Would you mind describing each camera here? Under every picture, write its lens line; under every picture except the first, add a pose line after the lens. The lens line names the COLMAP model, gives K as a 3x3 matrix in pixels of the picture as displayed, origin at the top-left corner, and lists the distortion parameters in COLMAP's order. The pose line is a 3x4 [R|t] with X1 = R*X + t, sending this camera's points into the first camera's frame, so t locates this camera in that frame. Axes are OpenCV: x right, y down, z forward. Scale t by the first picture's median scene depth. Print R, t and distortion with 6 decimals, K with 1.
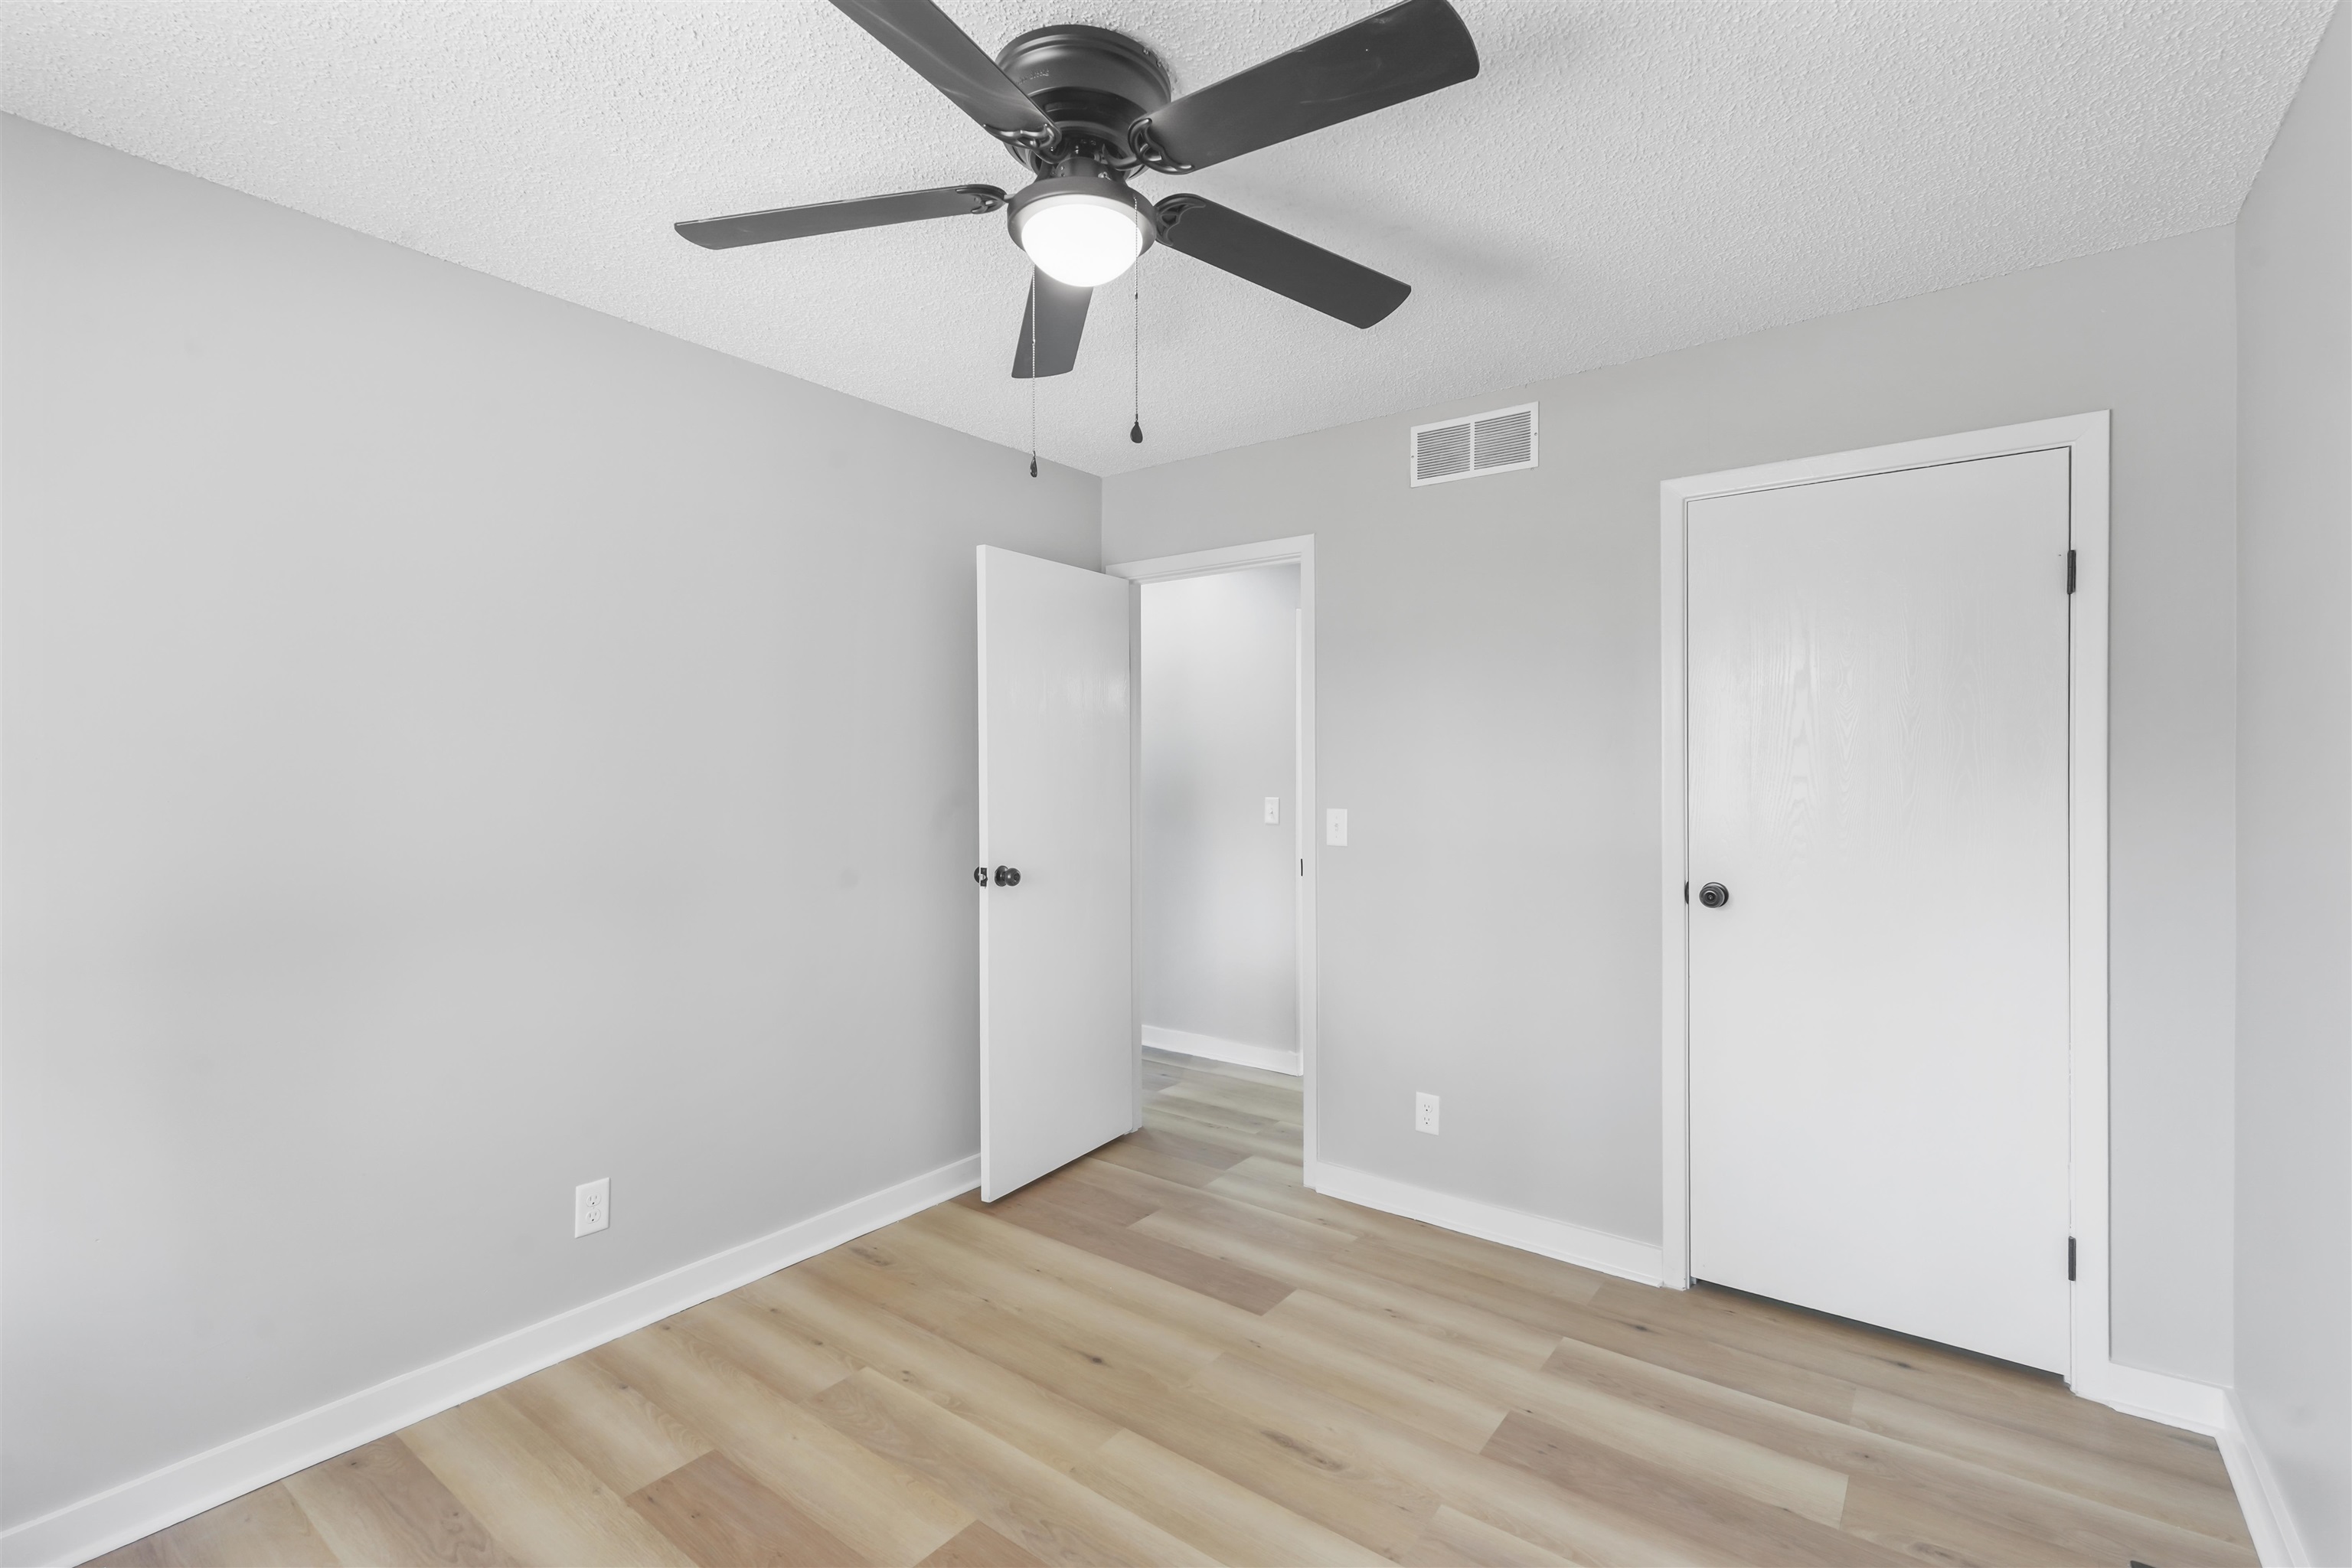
lens RADIAL K [[1057.5, 0, 1173.2], [0, 1057.5, 765.2], [0, 0, 1]] dist [-0.000740, -0.000018]
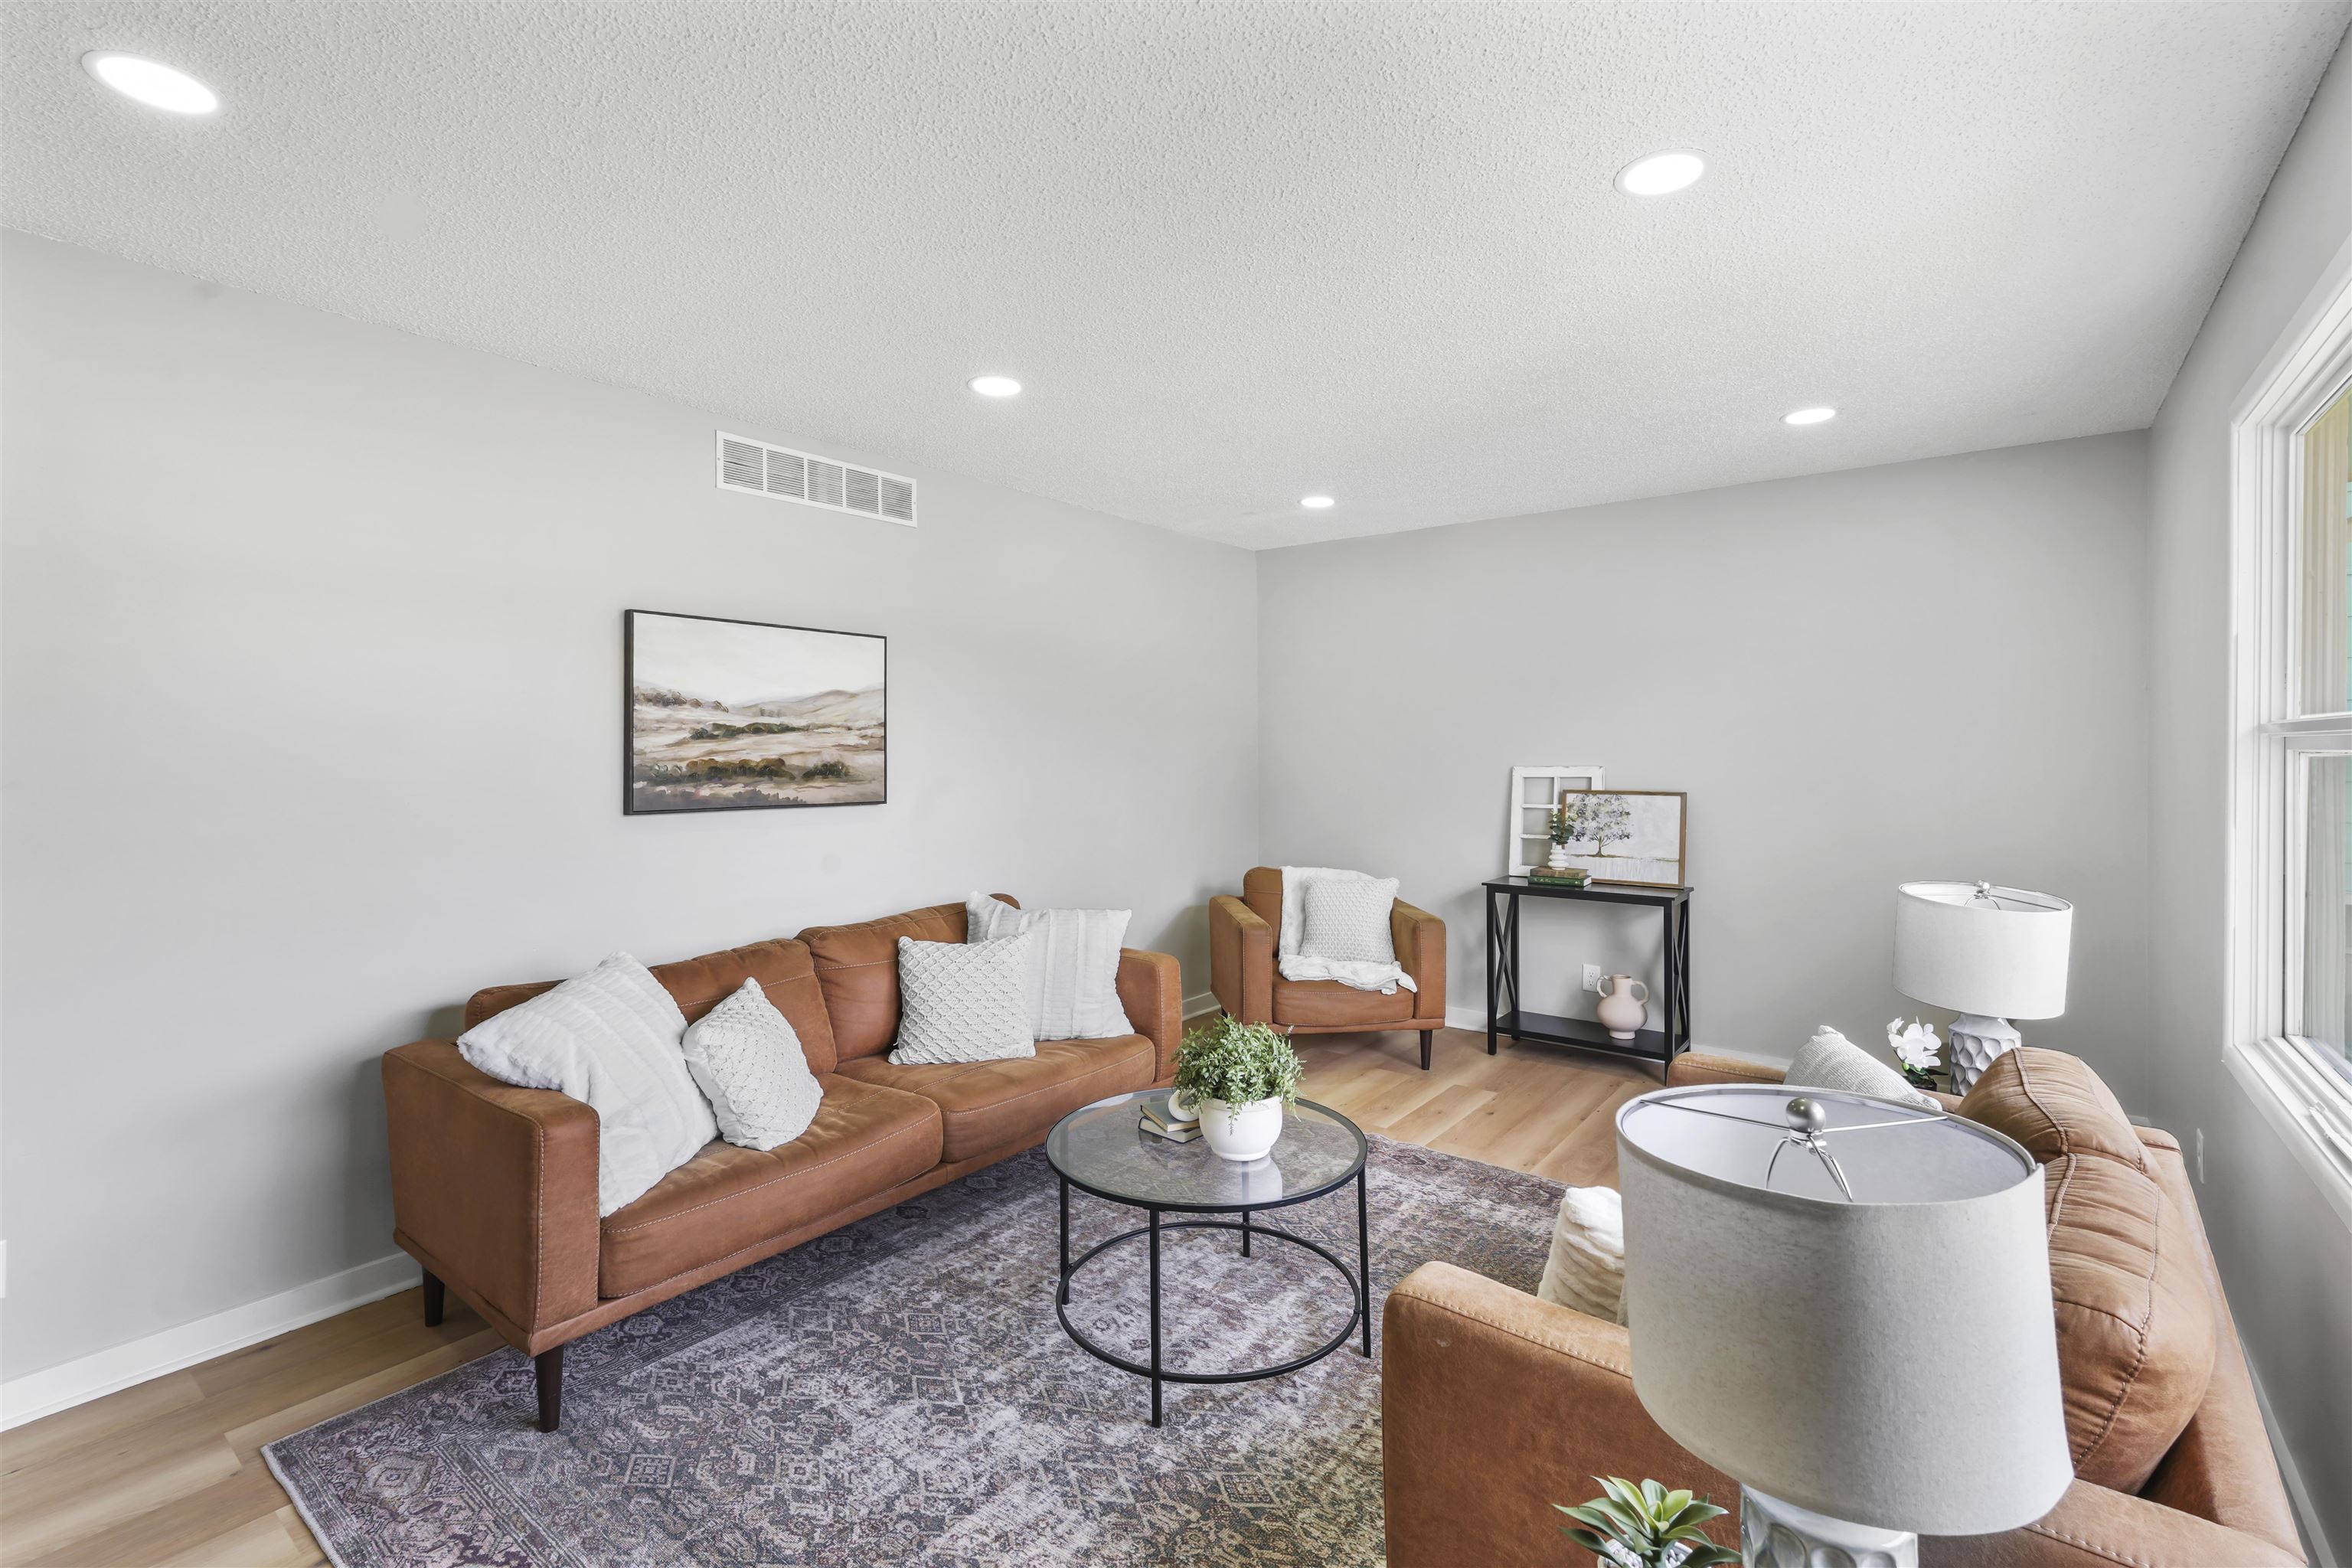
lens RADIAL K [[1057.5, 0, 1172.1], [0, 1057.5, 773.3], [0, 0, 1]] dist [-0.000740, -0.000018]
pose [[0.021121, -0.012526, 0.999698, -0.862388], [0.022723, 0.999669, 0.012045, 0.024810], [-0.999519, 0.022462, 0.021399, 0.539929]]
